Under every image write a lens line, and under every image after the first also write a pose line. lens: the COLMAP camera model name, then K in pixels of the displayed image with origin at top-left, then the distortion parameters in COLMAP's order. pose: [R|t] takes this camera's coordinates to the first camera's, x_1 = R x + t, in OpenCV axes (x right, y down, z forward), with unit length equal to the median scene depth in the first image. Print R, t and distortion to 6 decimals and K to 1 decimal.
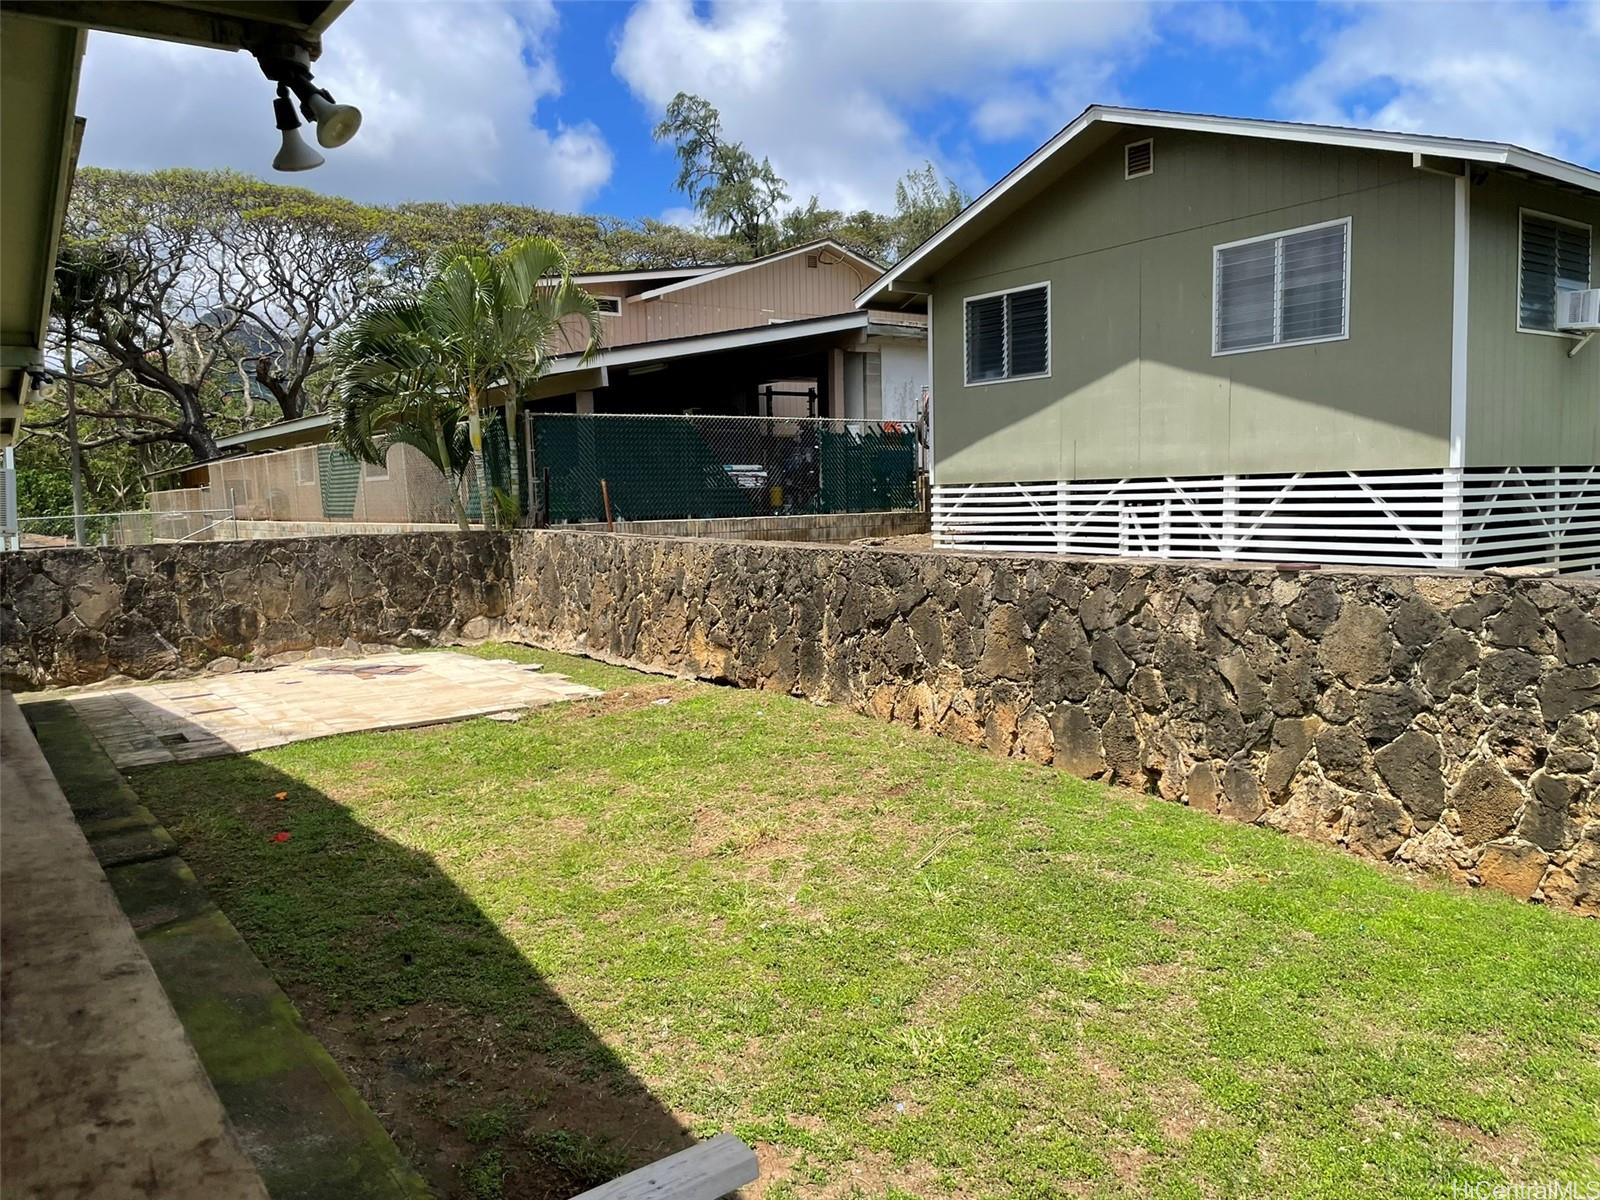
lens RADIAL K [[1217.8, 0, 798.2], [0, 1217.8, 606.6], [0, 0, 1]] dist [0.084225, -0.118312]
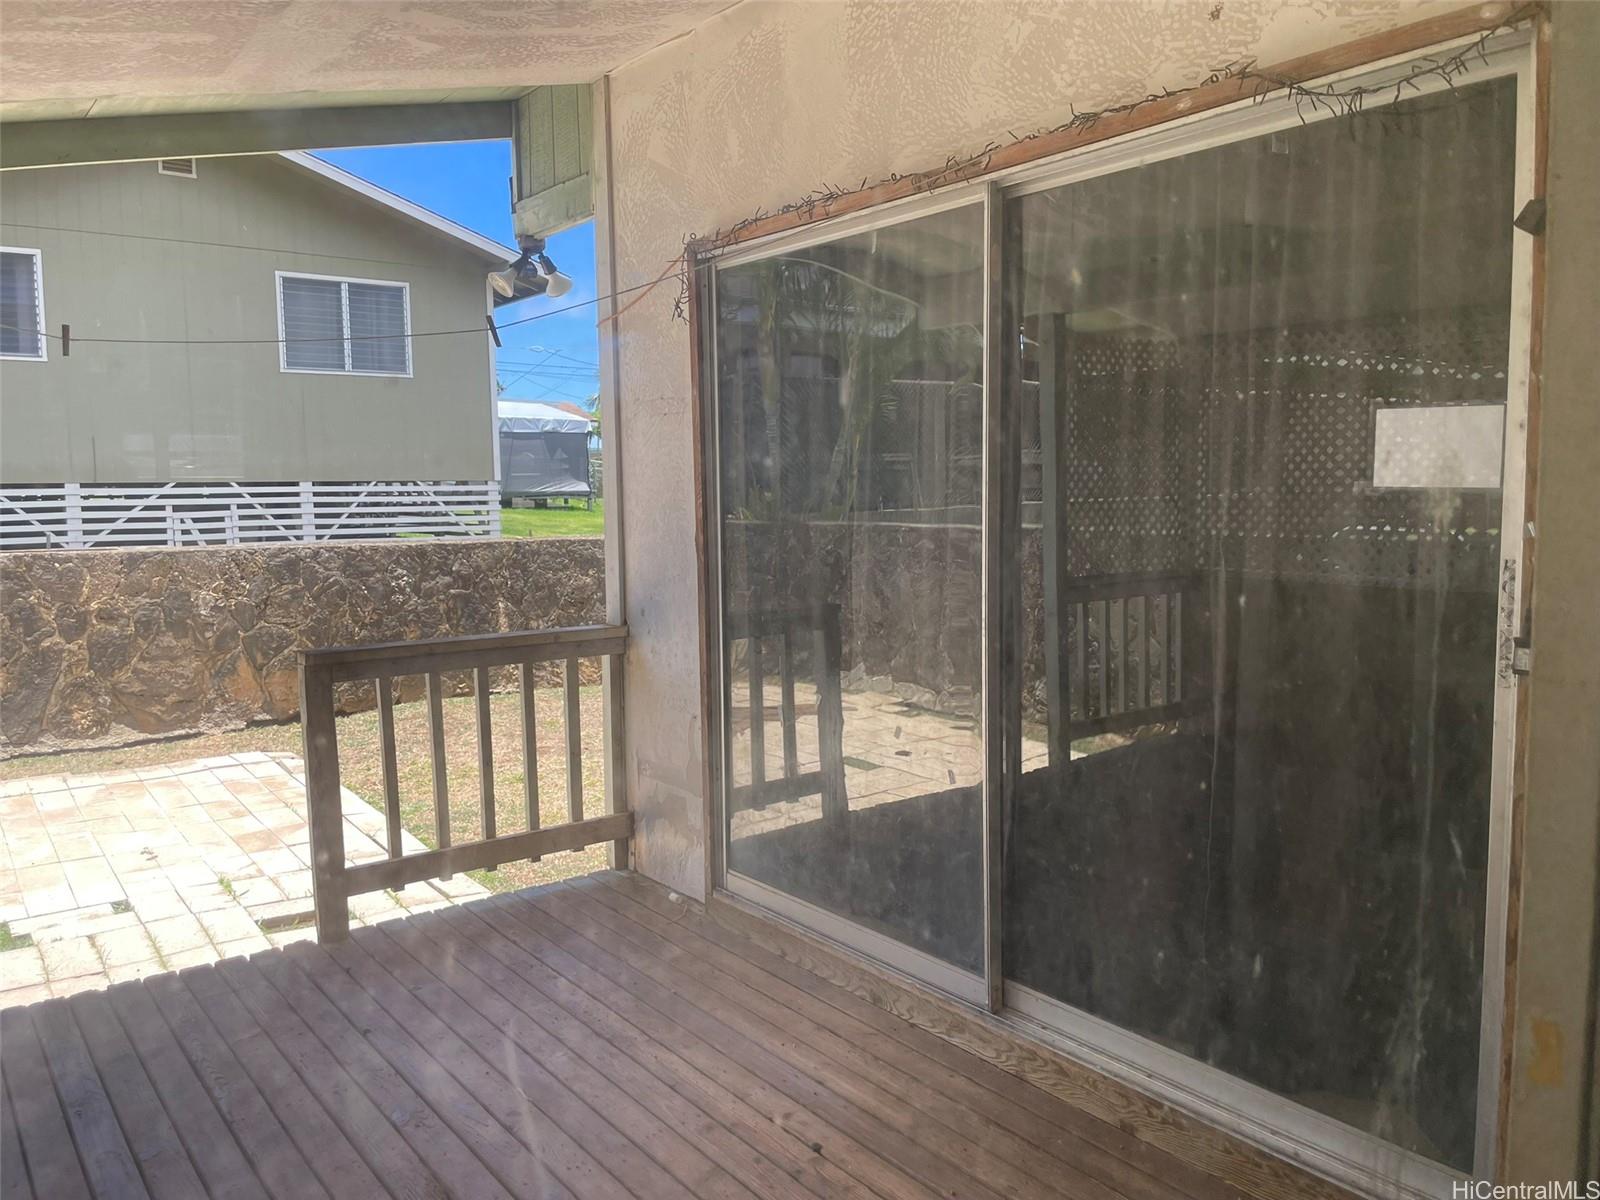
lens RADIAL K [[1217.8, 0, 800.5], [0, 1217.8, 593.0], [0, 0, 1]] dist [0.084225, -0.118312]
pose [[-0.004328, -0.065312, 0.997856, -0.717935], [0.103028, 0.992525, 0.065410, -0.032056], [-0.994669, 0.103091, 0.002434, 0.529300]]
